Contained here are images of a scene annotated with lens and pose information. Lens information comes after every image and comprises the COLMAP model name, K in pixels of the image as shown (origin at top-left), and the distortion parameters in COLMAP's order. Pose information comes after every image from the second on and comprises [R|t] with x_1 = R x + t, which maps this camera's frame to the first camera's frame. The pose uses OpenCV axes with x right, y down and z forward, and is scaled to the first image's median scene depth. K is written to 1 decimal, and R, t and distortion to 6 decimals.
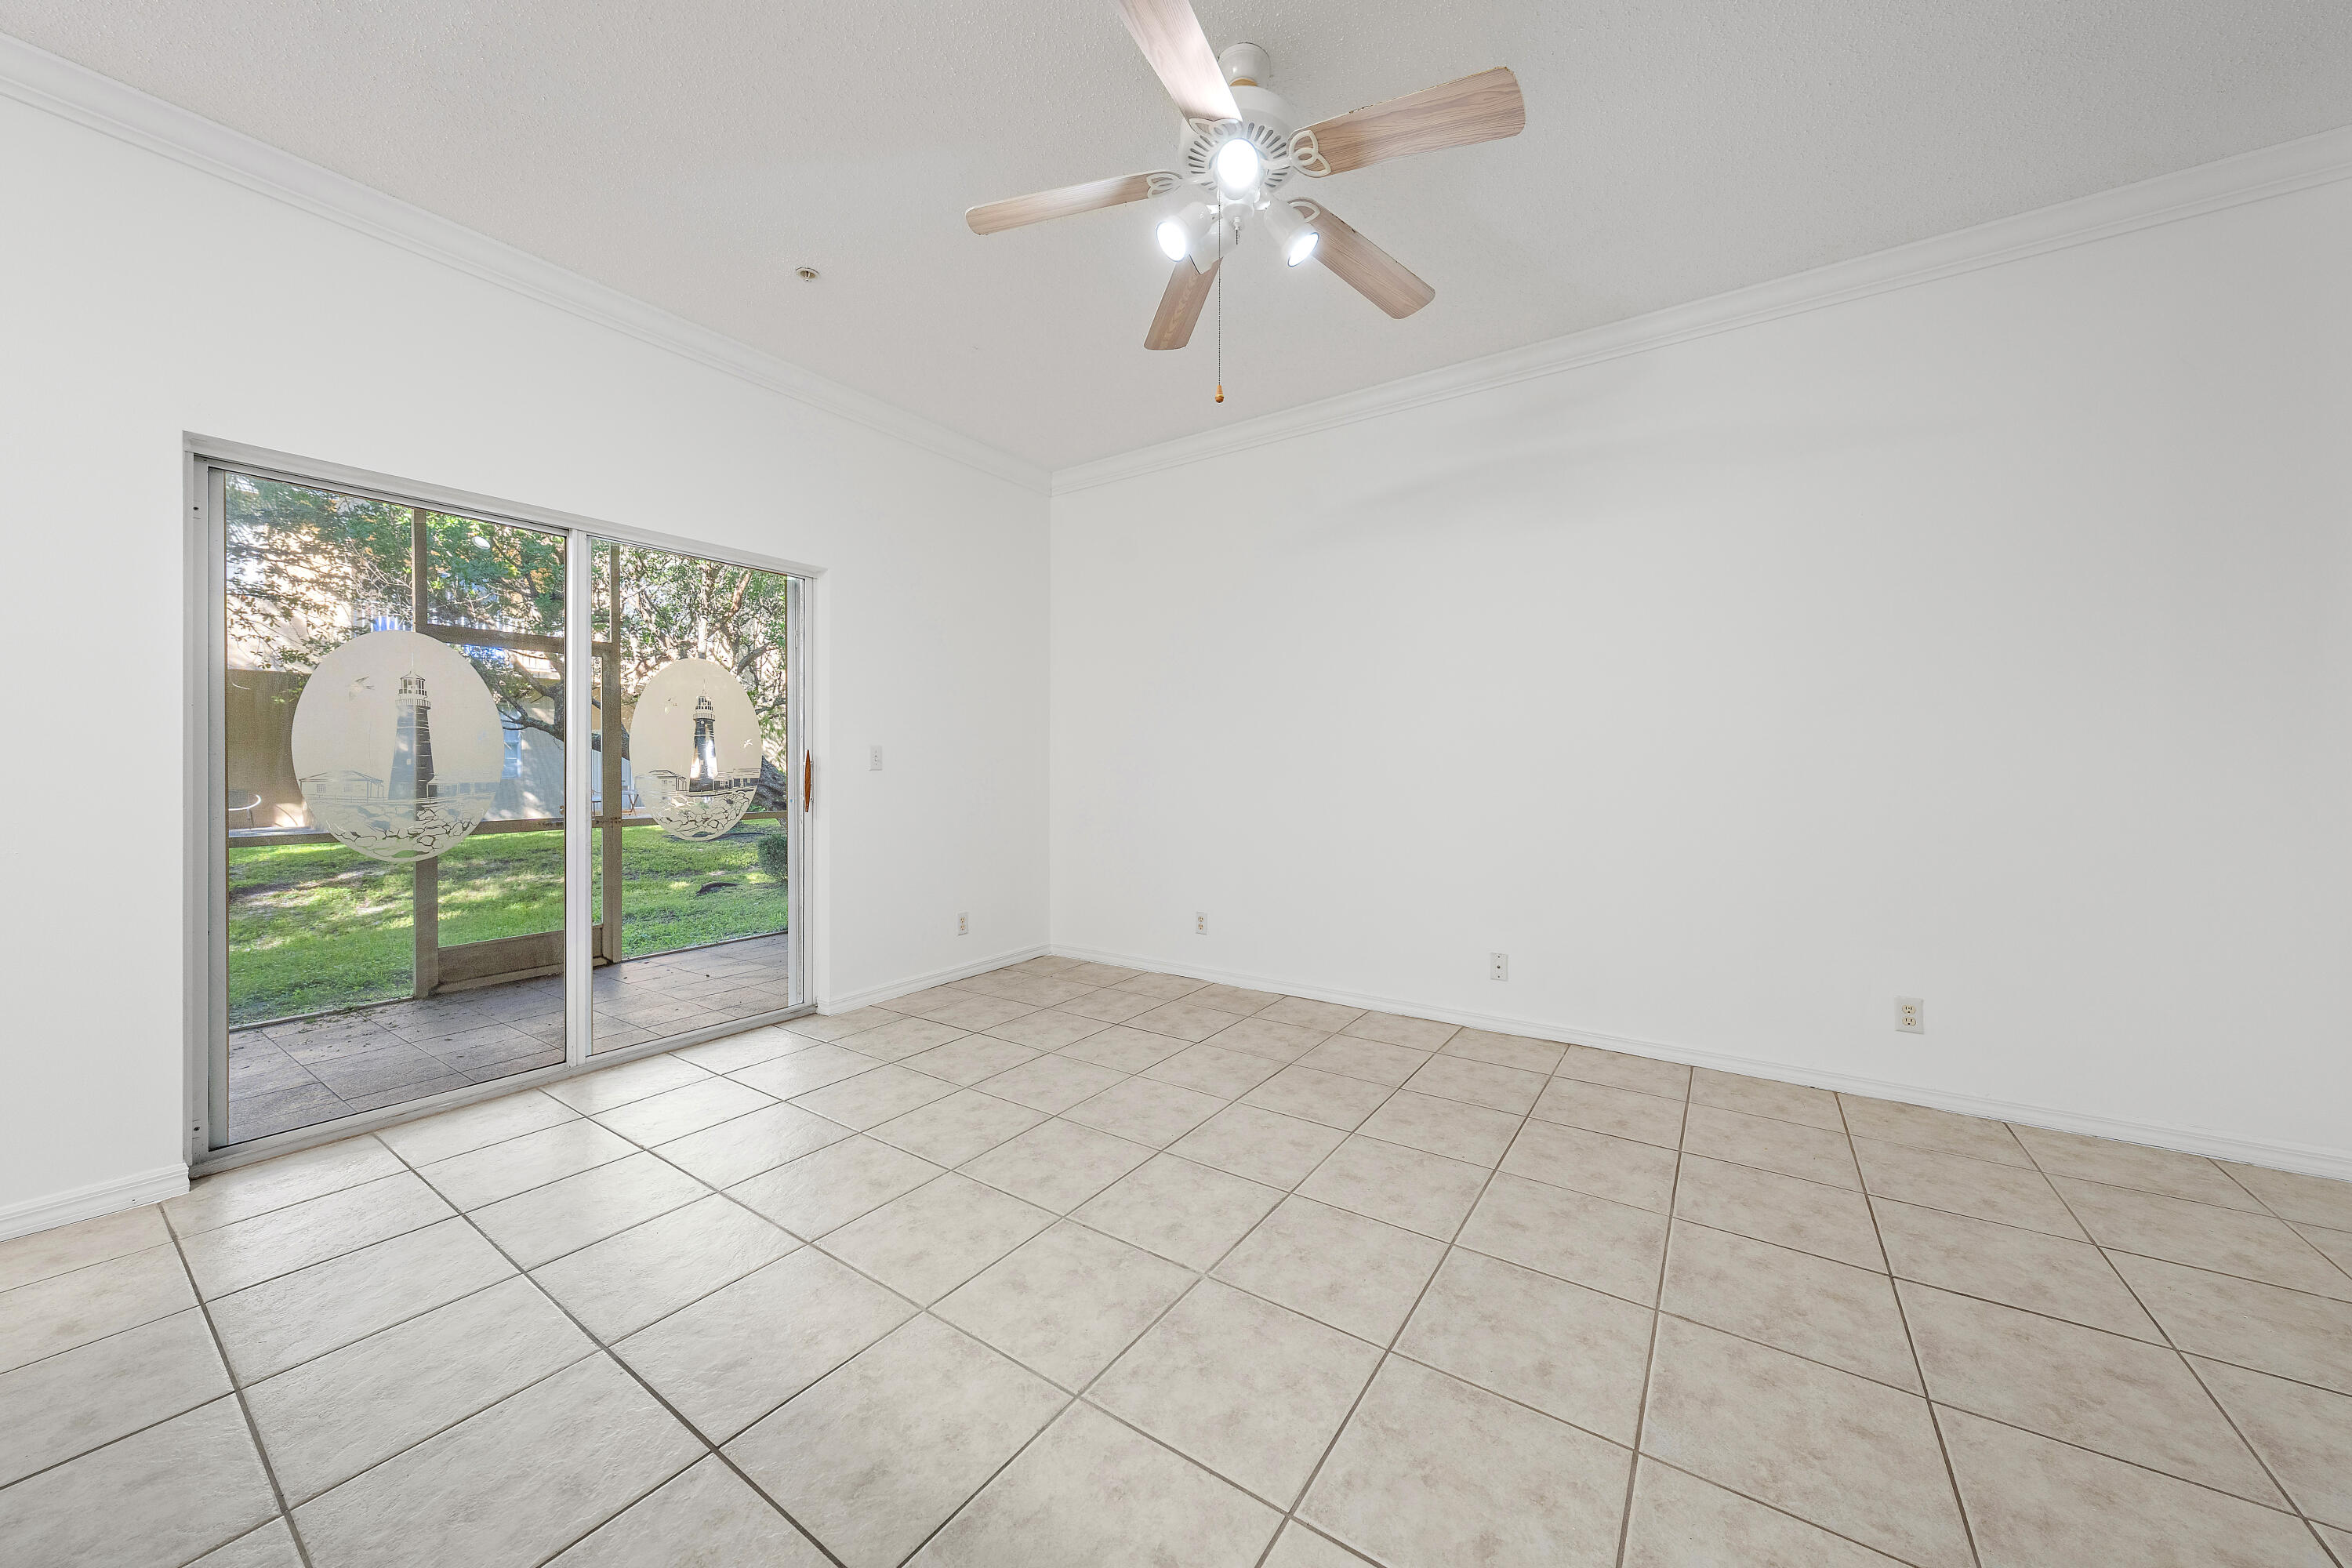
lens RADIAL K [[816.5, 0, 1182.0], [0, 816.5, 759.3], [0, 0, 1]] dist [-0.002045, -0.000089]
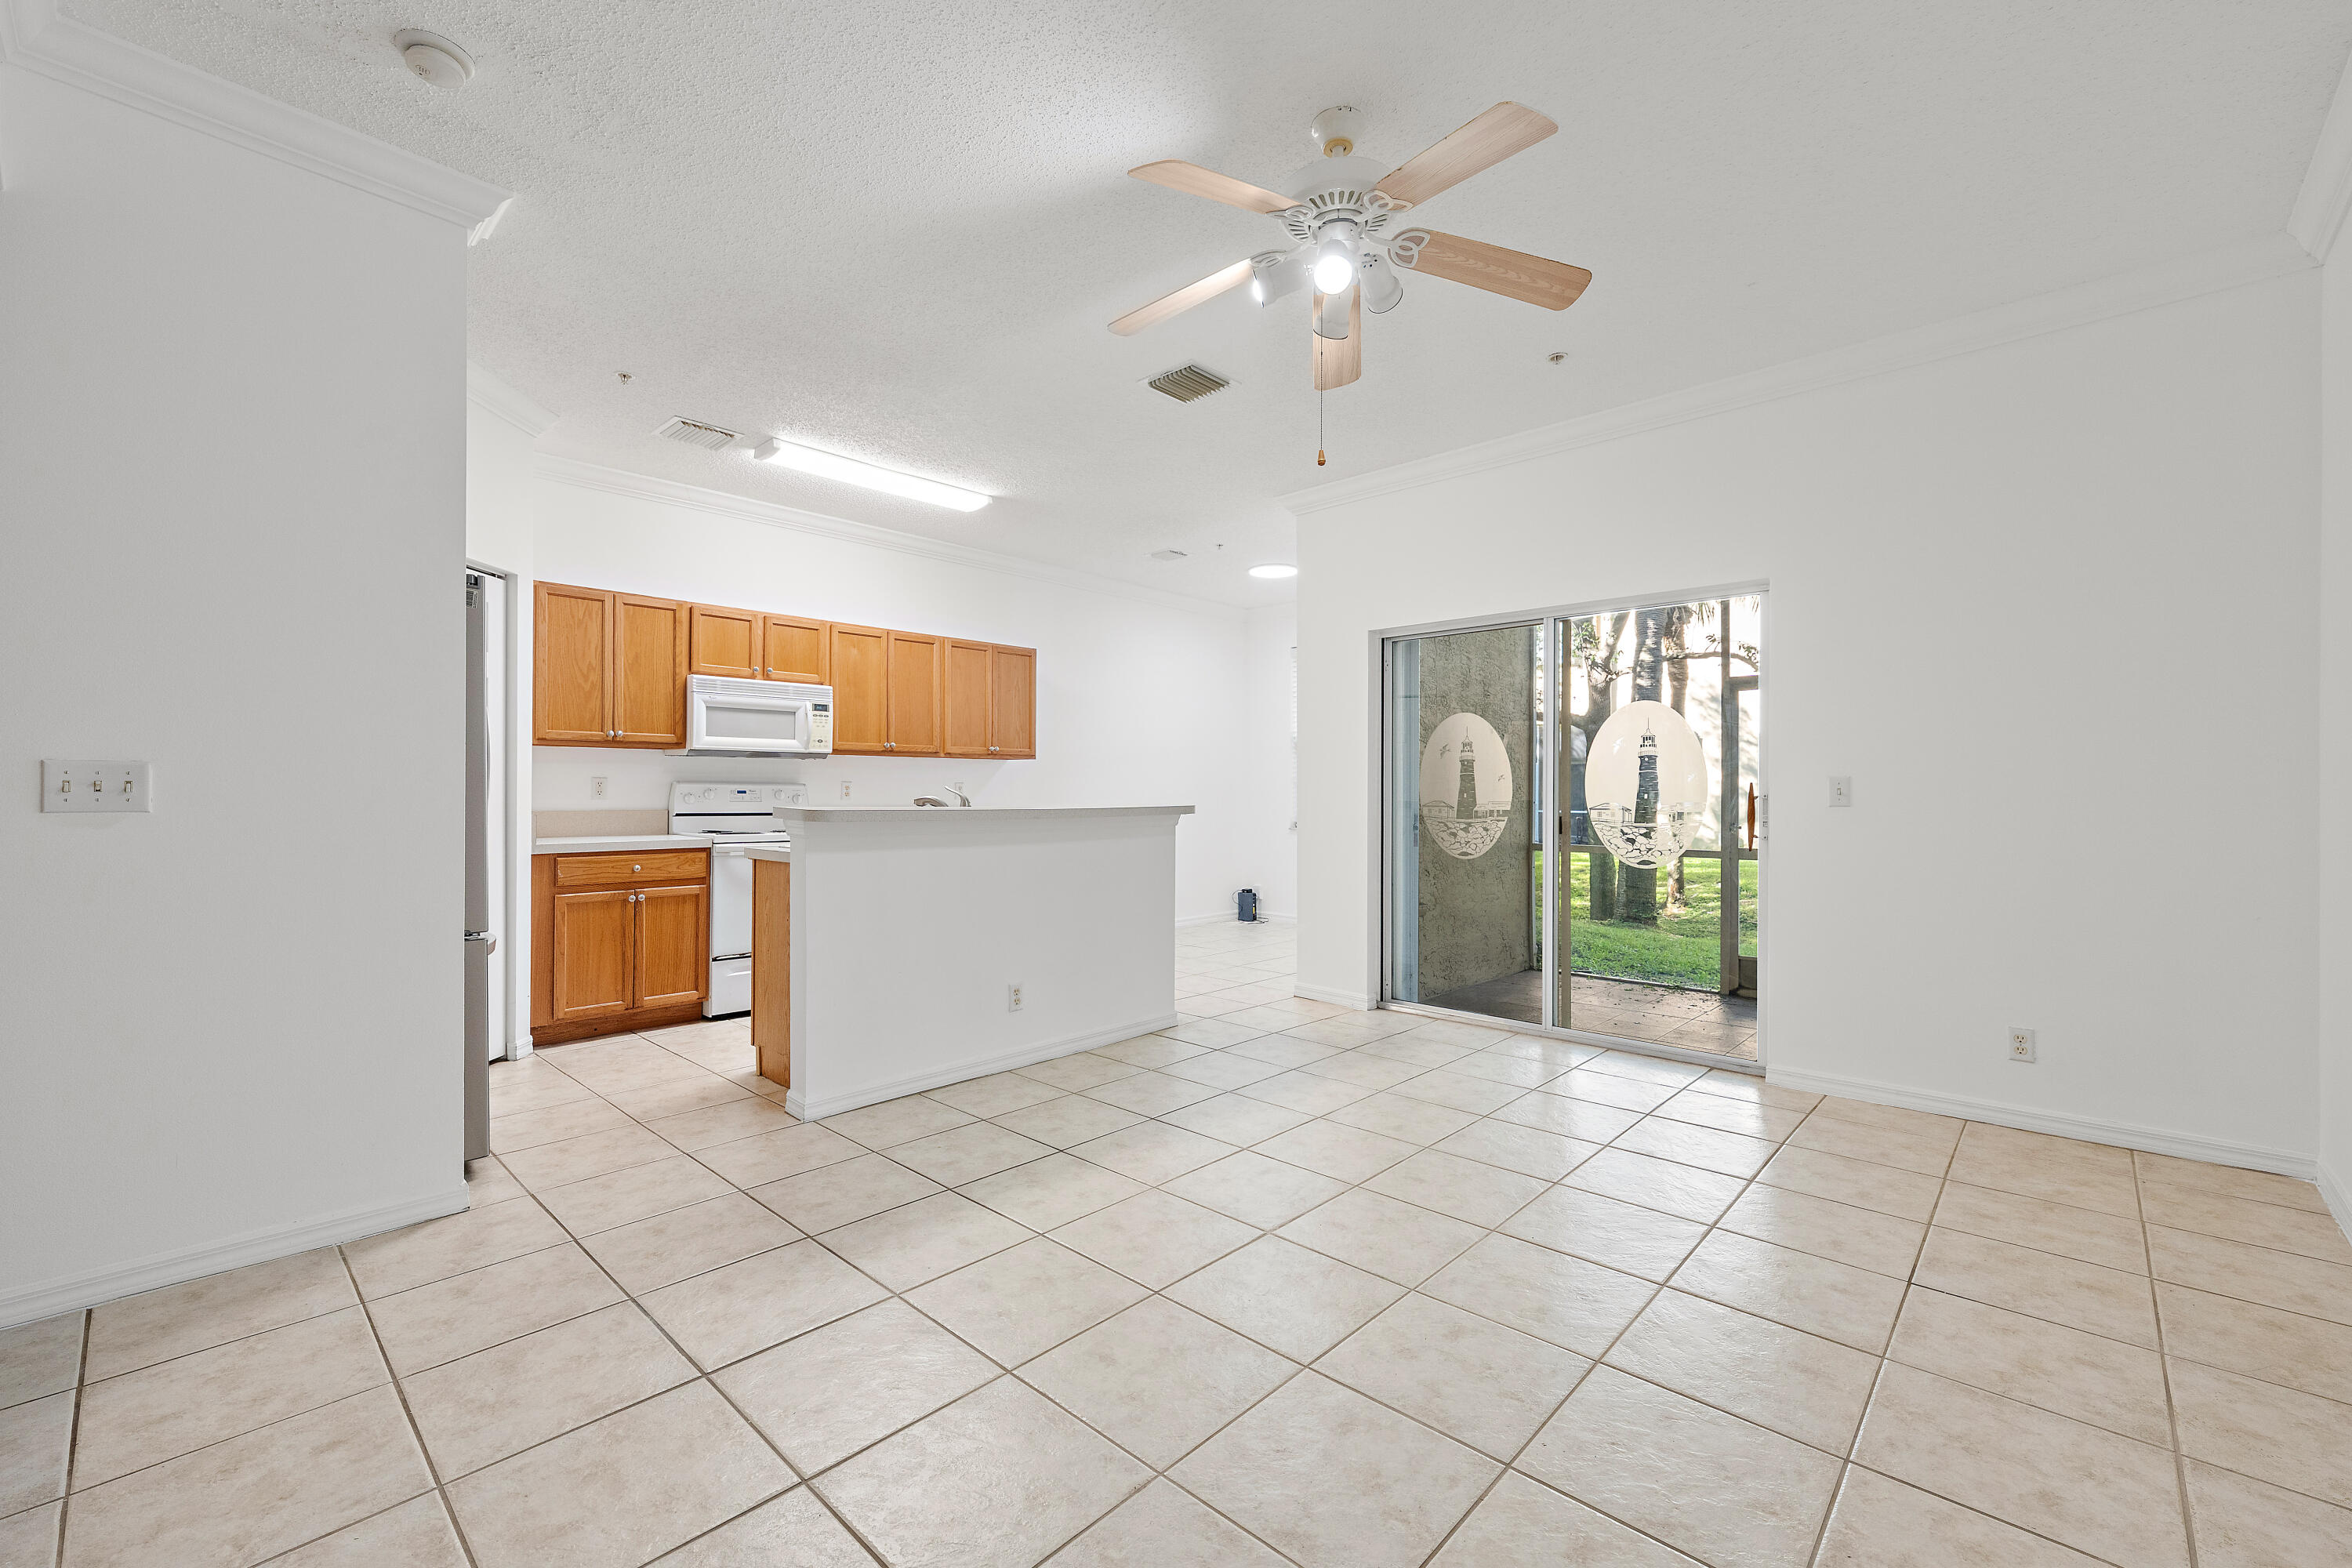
lens RADIAL K [[970.5, 0, 1176.0], [0, 970.5, 784.0], [0, 0, 1]] dist [-0.000246, -0.000009]
pose [[-0.160757, -0.008743, -0.986955, 0.770731], [0.005884, 0.999935, -0.009816, -0.003914], [0.986977, -0.007385, -0.160695, 0.584008]]
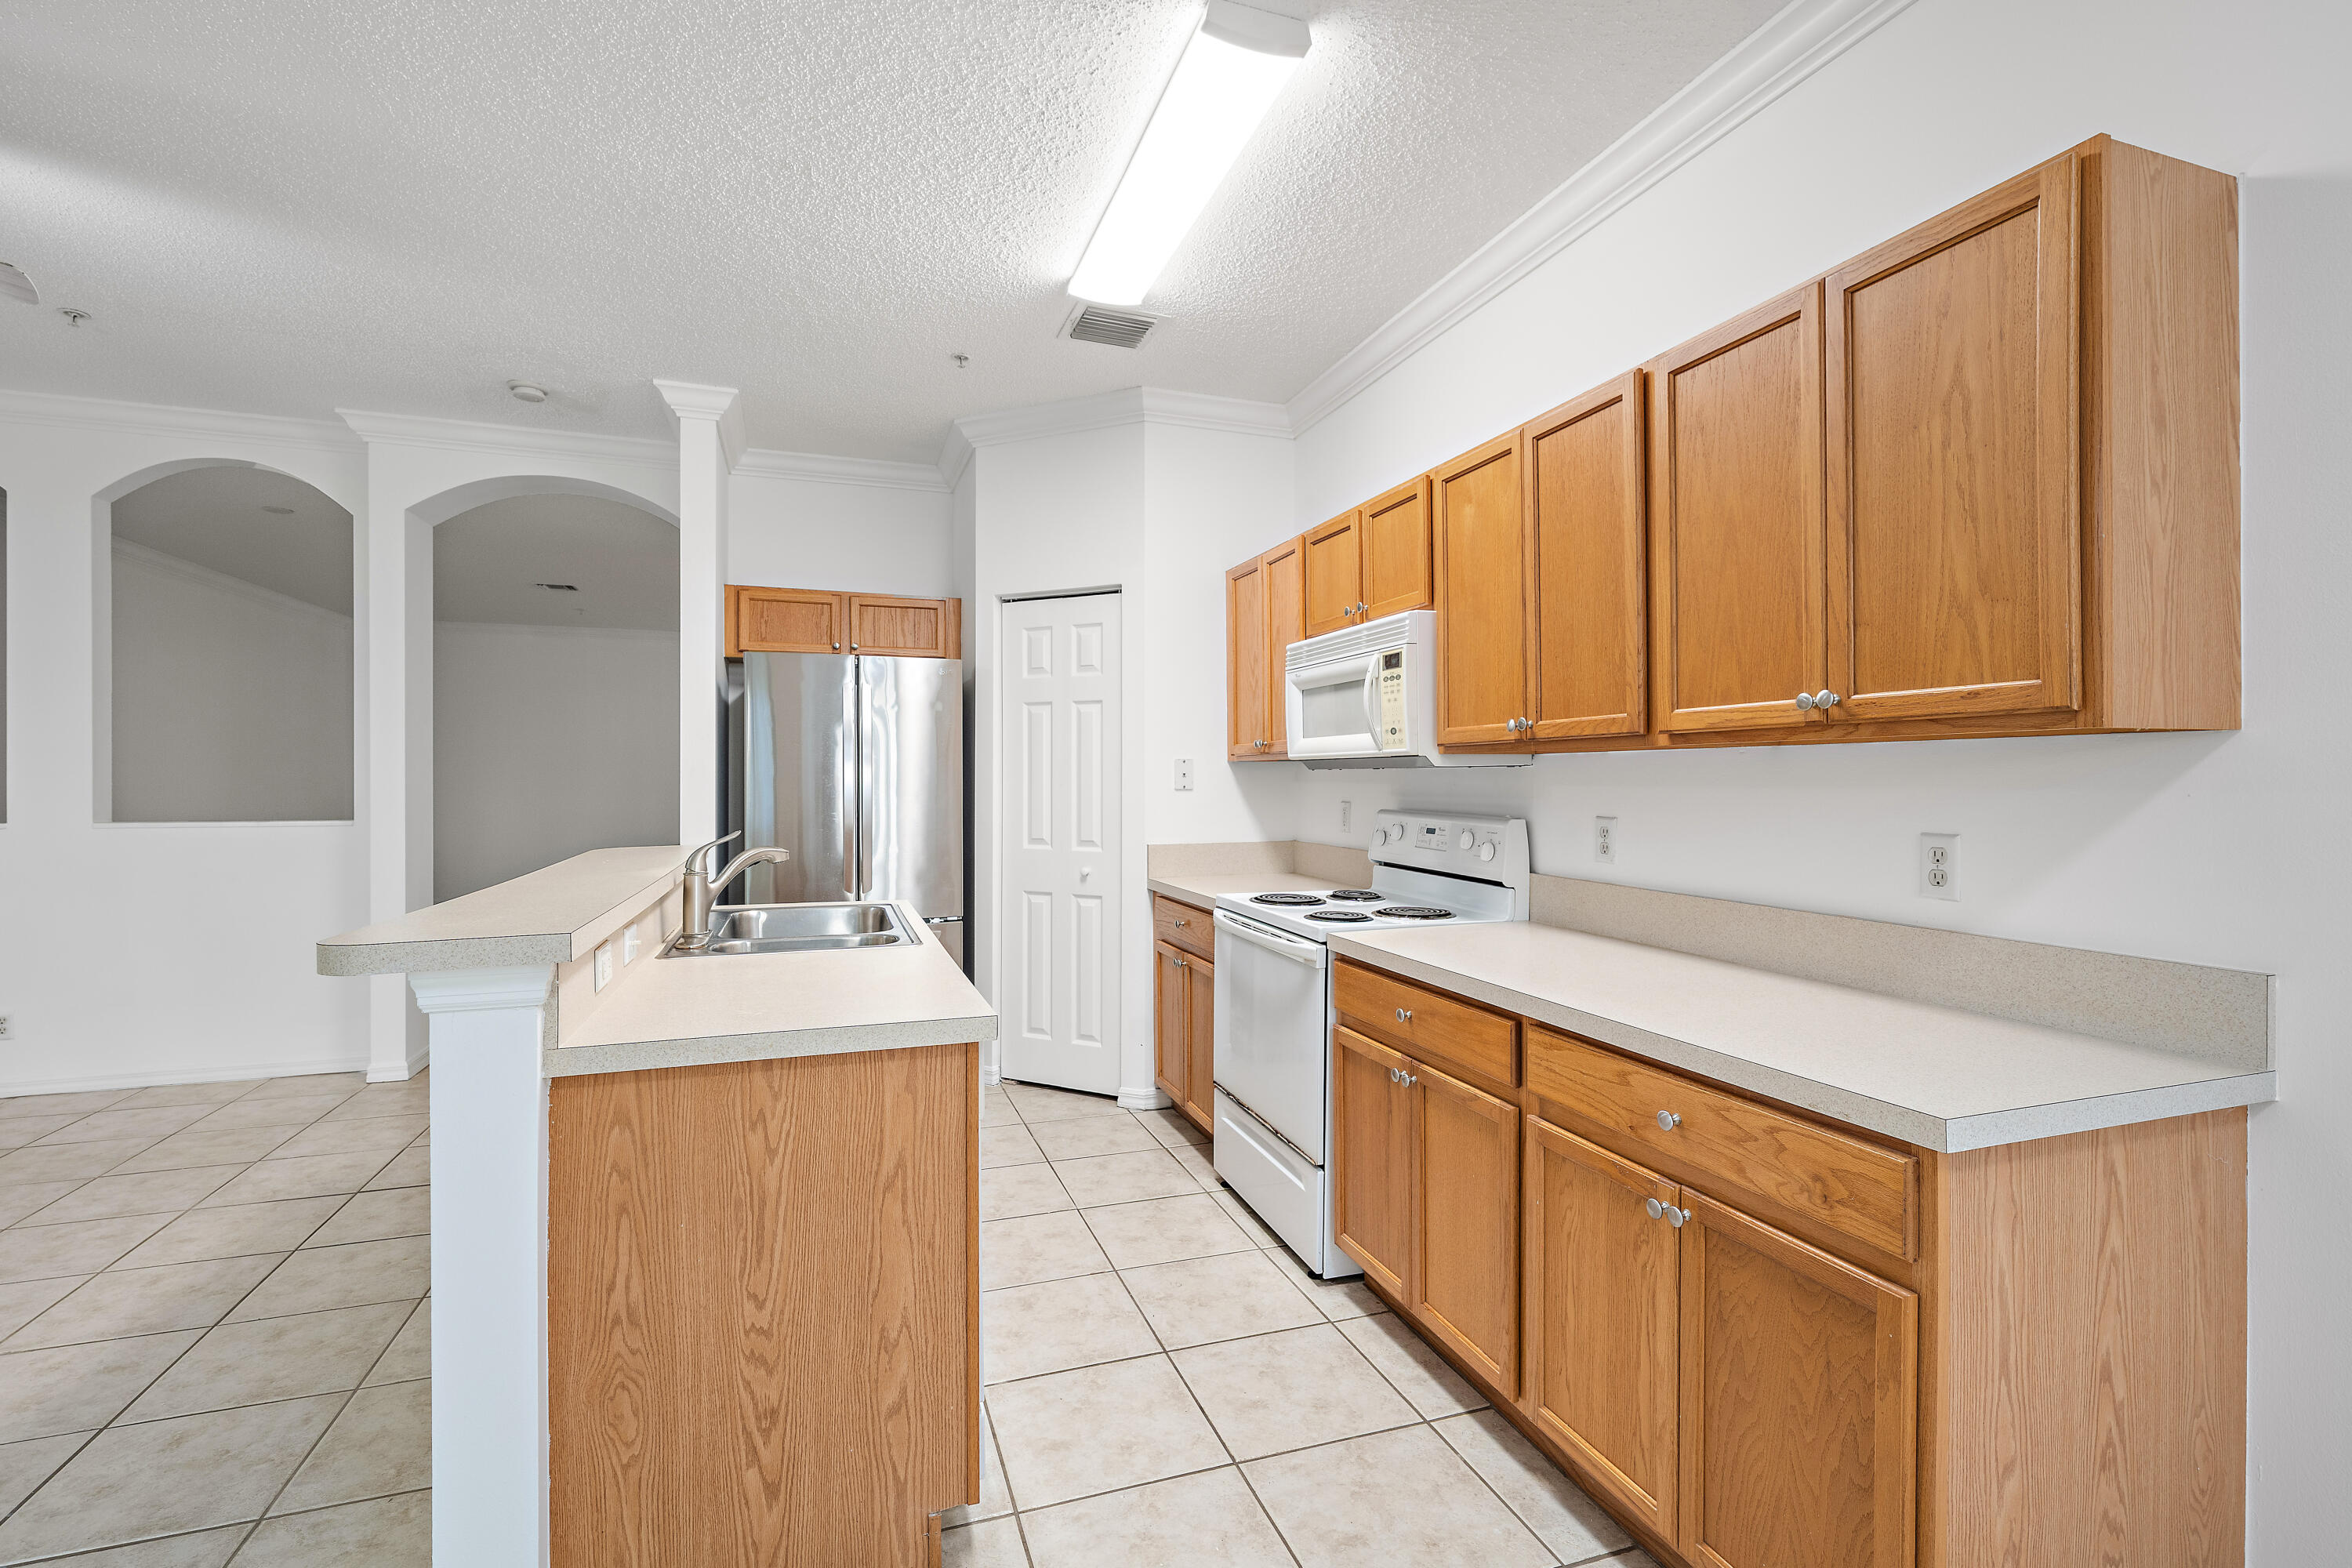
lens RADIAL K [[1034.0, 0, 1176.0], [0, 1034.0, 784.0], [0, 0, 1]] dist [0.000308, 0.000146]
pose [[-0.804935, -0.001926, 0.593360, -1.110551], [-0.002699, 0.999996, -0.000415, -0.051796], [-0.593357, -0.001935, -0.804937, 0.512910]]
